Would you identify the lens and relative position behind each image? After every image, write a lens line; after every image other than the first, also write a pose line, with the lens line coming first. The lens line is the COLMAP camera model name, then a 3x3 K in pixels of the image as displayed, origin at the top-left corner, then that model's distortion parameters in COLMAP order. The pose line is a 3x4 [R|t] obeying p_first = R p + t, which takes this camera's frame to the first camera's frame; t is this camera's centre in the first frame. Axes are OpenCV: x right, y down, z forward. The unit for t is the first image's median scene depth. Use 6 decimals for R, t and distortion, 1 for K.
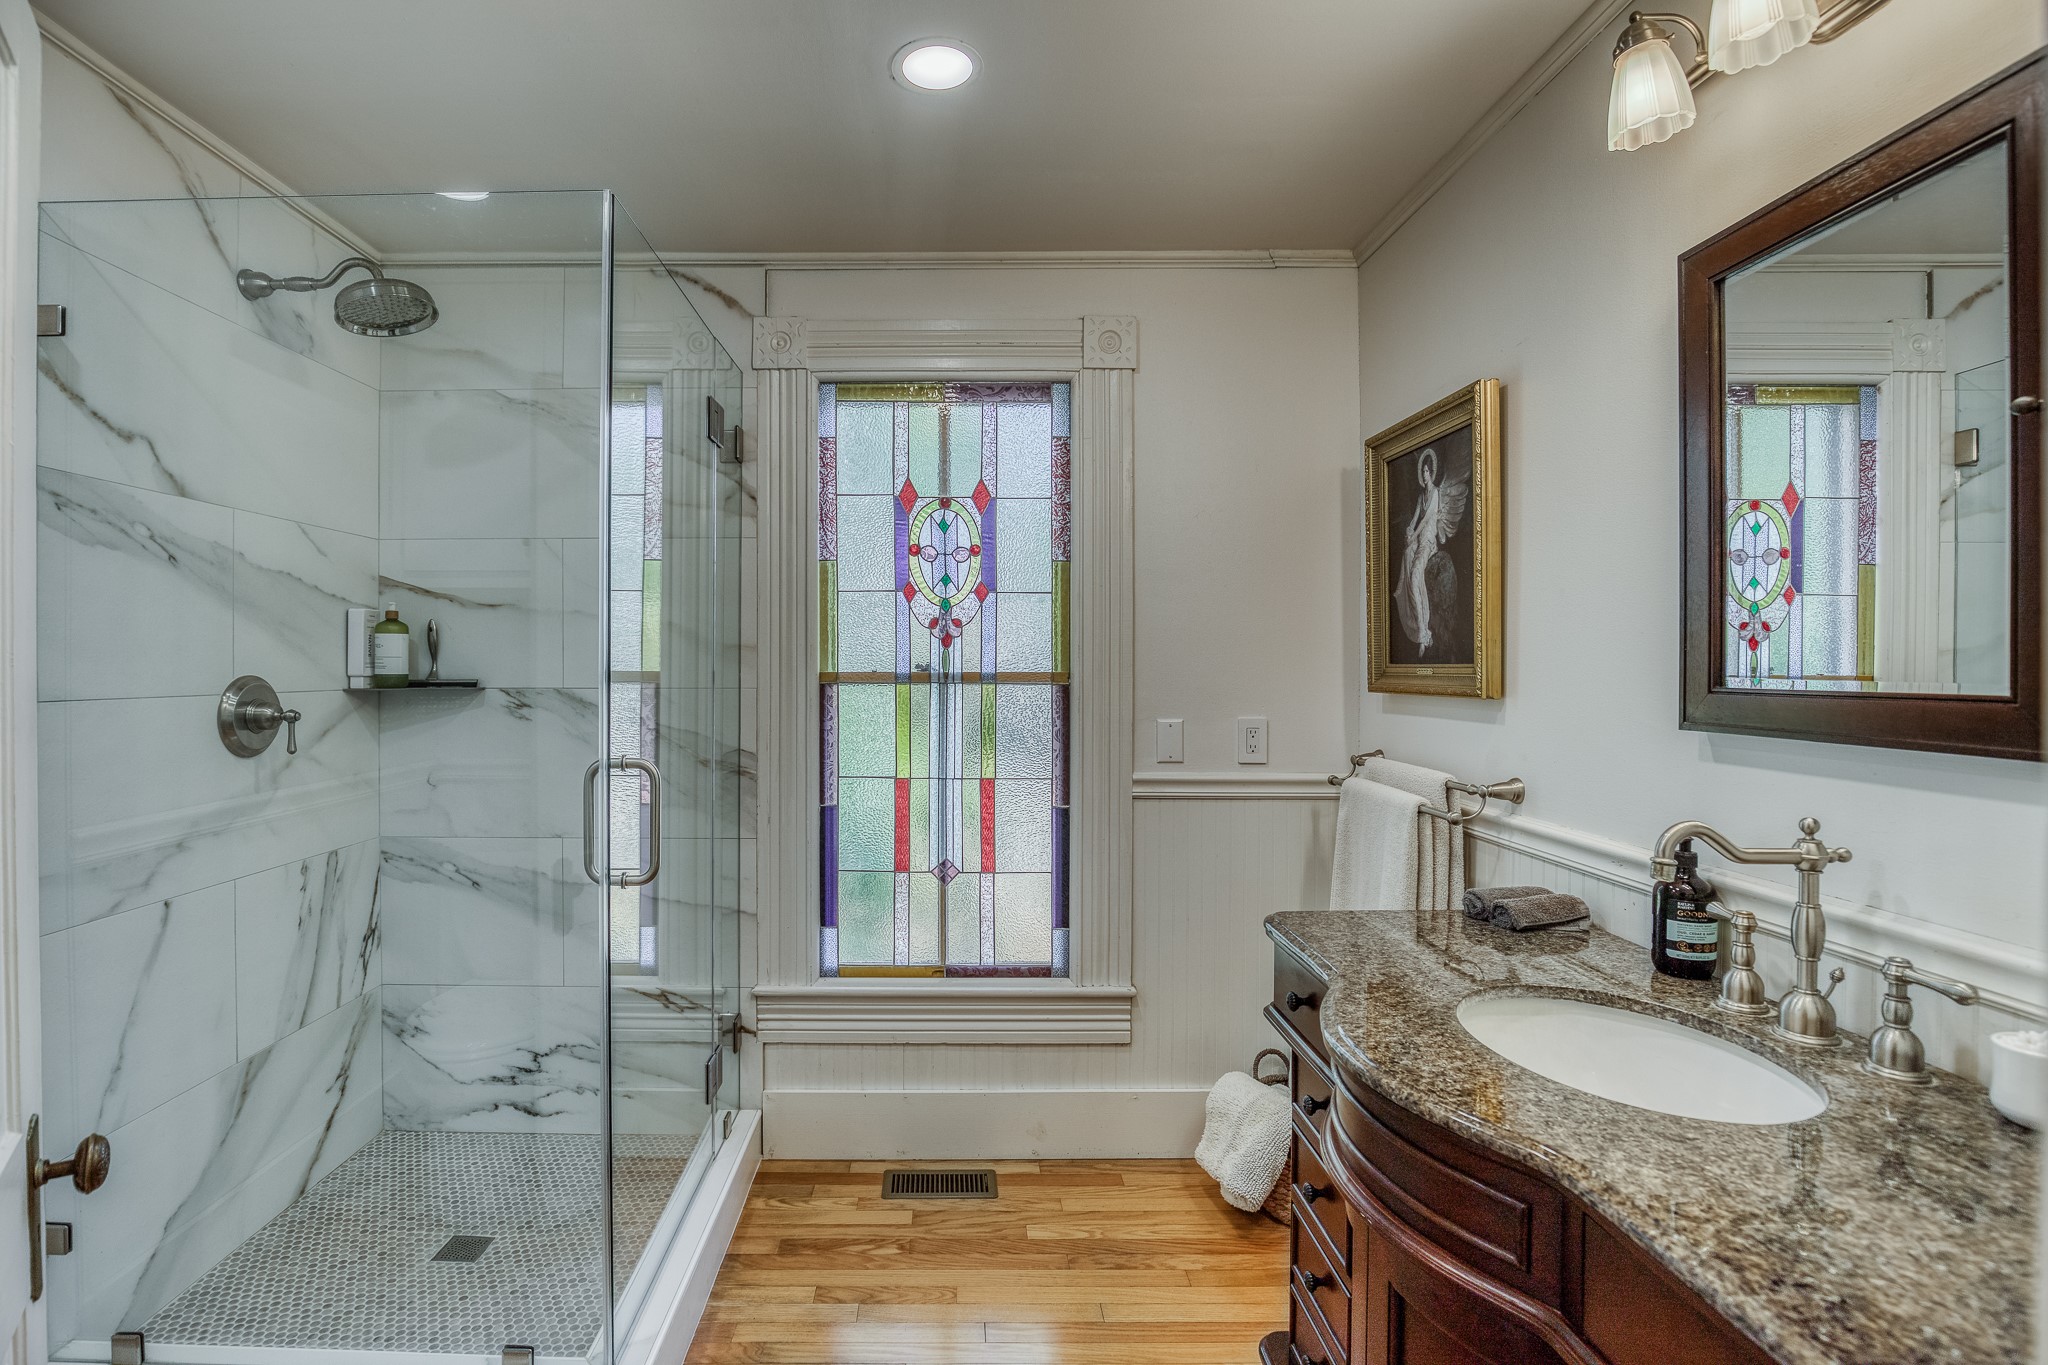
lens RADIAL K [[962.1, 0, 954.6], [0, 962.1, 671.4], [0, 0, 1]] dist [-0.038190, 0.007643]
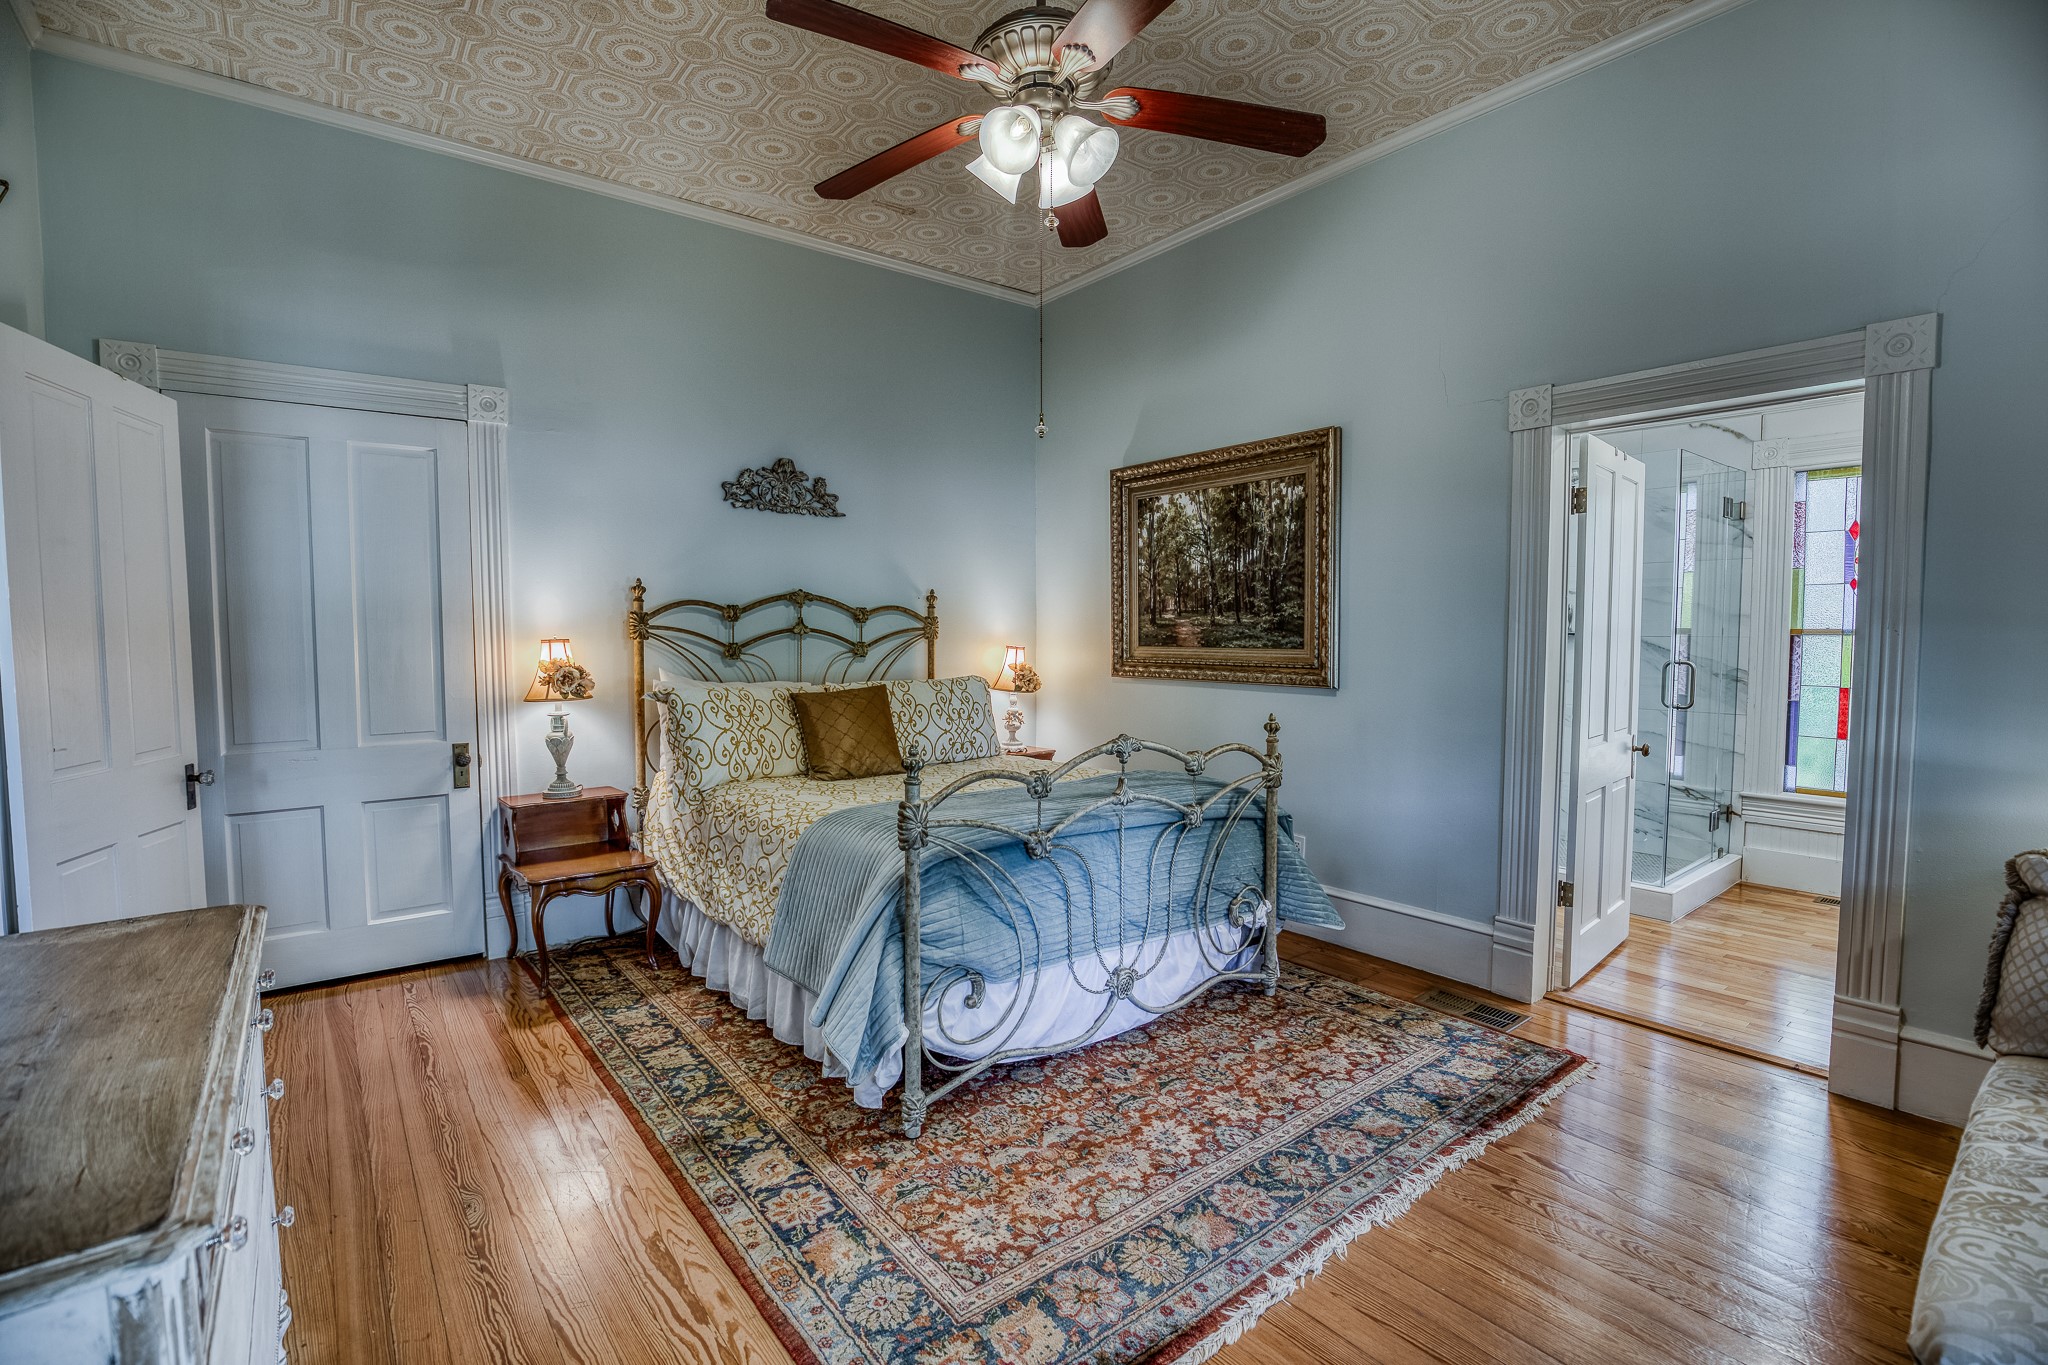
lens RADIAL K [[931.3, 0, 1024.0], [0, 931.3, 682.5], [0, 0, 1]] dist [-0.023792, 0.000289]
pose [[0.619576, 0.042763, -0.783771, 0.337313], [0.003926, 0.998334, 0.057572, -0.003394], [0.784926, -0.038747, 0.618376, -1.278767]]
